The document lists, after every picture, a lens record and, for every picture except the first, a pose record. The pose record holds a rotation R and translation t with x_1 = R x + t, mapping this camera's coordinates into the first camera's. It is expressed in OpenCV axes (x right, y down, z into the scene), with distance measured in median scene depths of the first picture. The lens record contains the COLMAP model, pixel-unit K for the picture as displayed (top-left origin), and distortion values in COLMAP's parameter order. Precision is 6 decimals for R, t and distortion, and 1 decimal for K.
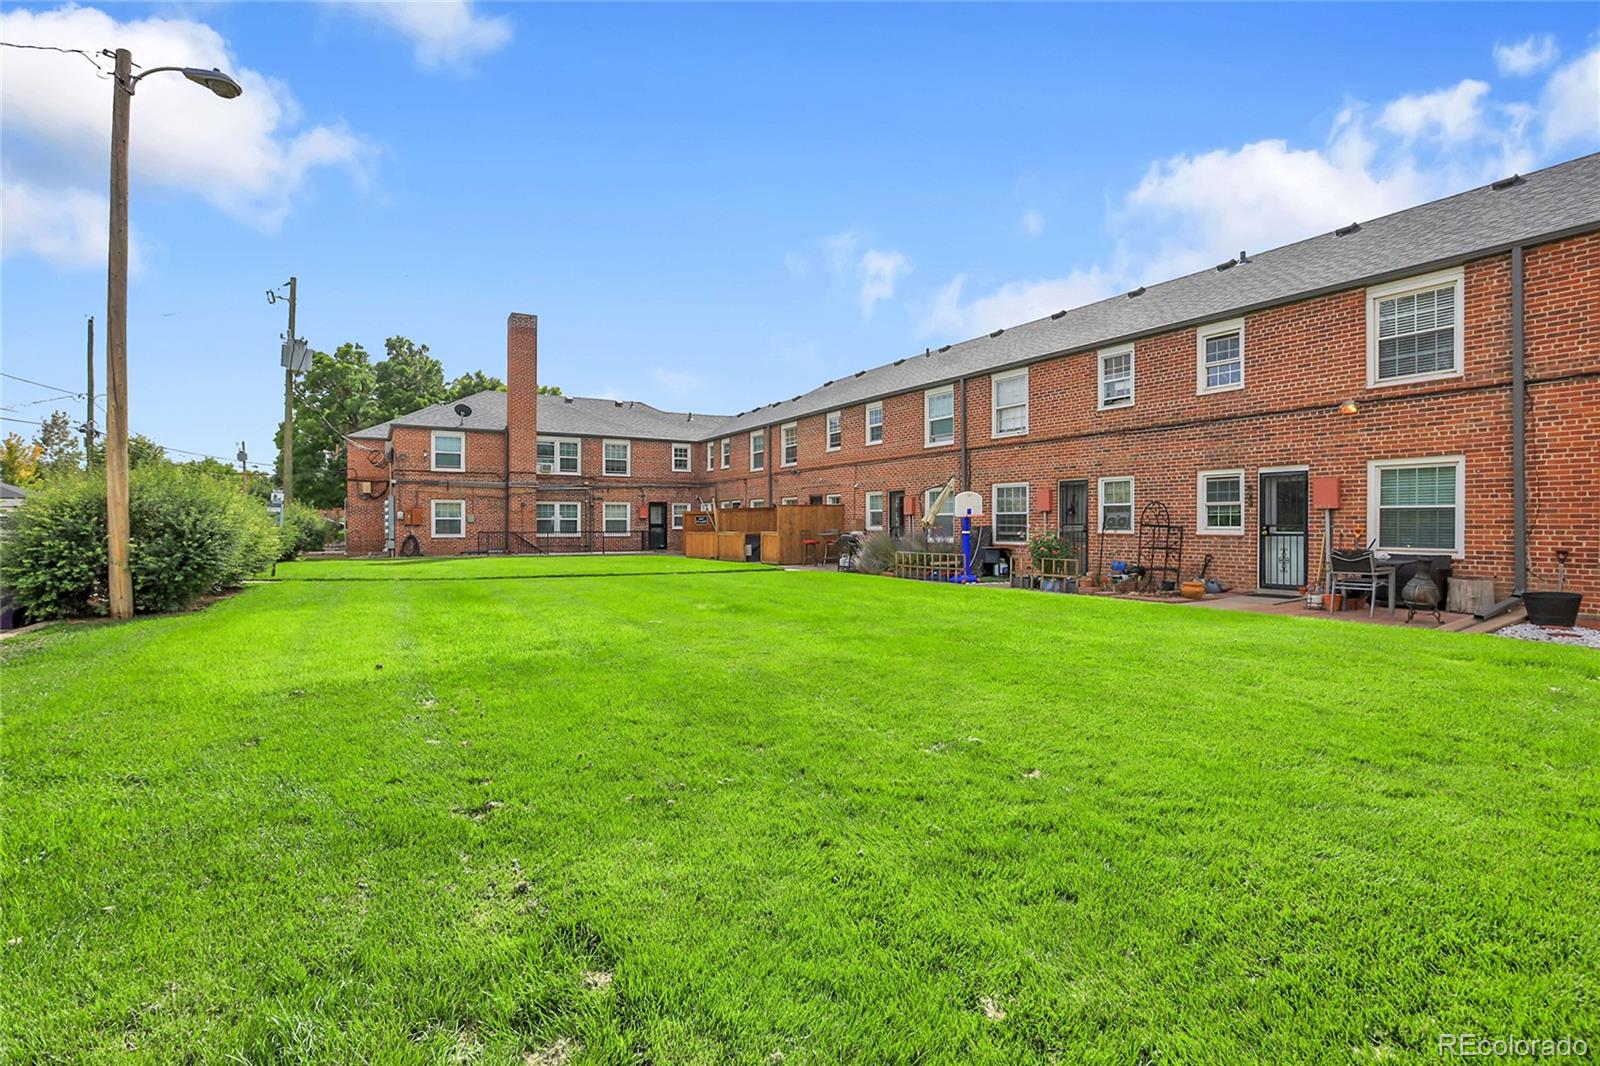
lens RADIAL K [[745.5, 0, 800.0], [0, 745.5, 533.0], [0, 0, 1]] dist [-0.061228, 0.026843]
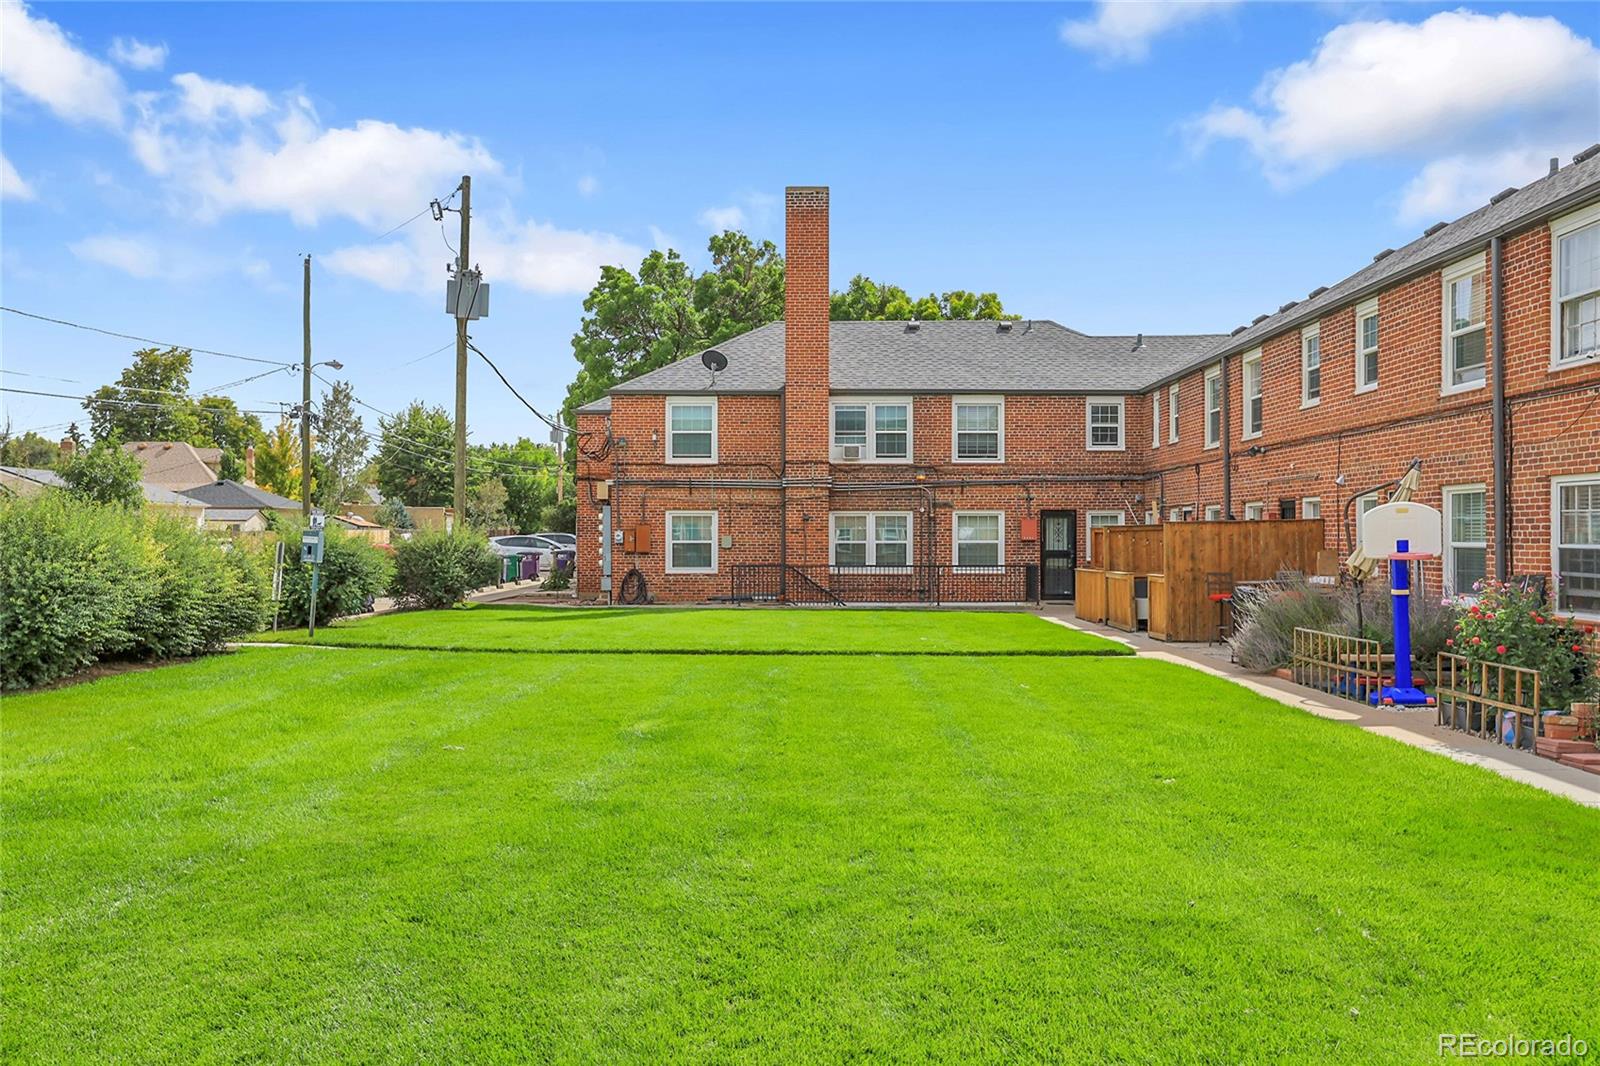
lens RADIAL K [[1427.7, 0, 800.0], [0, 1427.7, 533.0], [0, 0, 1]] dist [-0.006476, 0.006533]
pose [[0.861000, -0.000775, -0.508605, 0.182805], [-0.006241, 0.999907, -0.012088, -0.012724], [0.508567, 0.013582, 0.860915, 0.038588]]
